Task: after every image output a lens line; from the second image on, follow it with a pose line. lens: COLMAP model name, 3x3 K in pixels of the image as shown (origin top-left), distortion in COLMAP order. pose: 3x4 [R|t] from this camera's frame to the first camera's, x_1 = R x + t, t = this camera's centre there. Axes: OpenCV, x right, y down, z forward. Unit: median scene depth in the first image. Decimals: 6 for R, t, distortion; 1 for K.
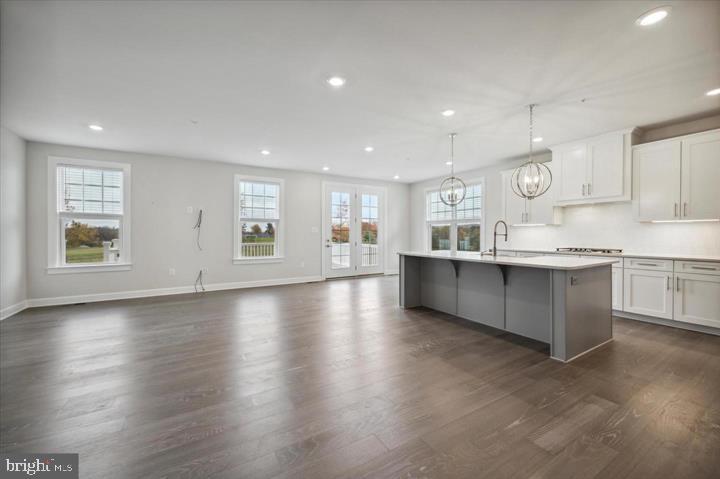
lens RADIAL K [[287.6, 0, 358.6], [0, 287.6, 237.0], [0, 0, 1]] dist [-0.000875, -0.000135]
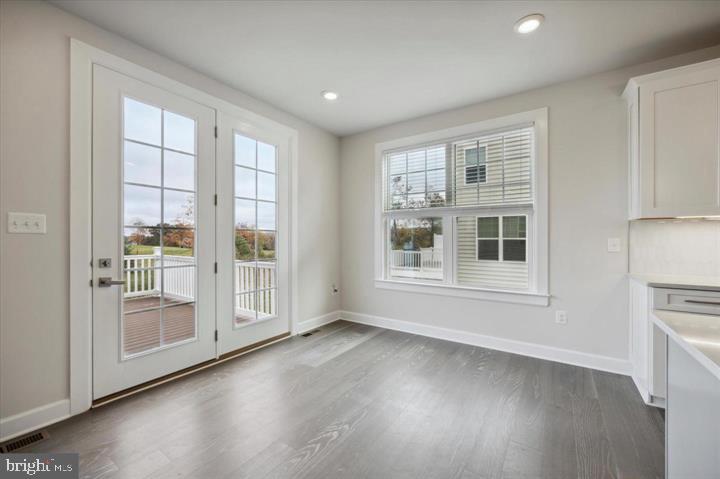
lens RADIAL K [[287.6, 0, 358.6], [0, 287.6, 237.0], [0, 0, 1]] dist [-0.000875, -0.000135]
pose [[0.913237, 0.004653, 0.407403, 0.006596], [0.001305, 0.999896, -0.014345, -0.008514], [-0.407427, 0.013632, 0.913136, 0.608526]]
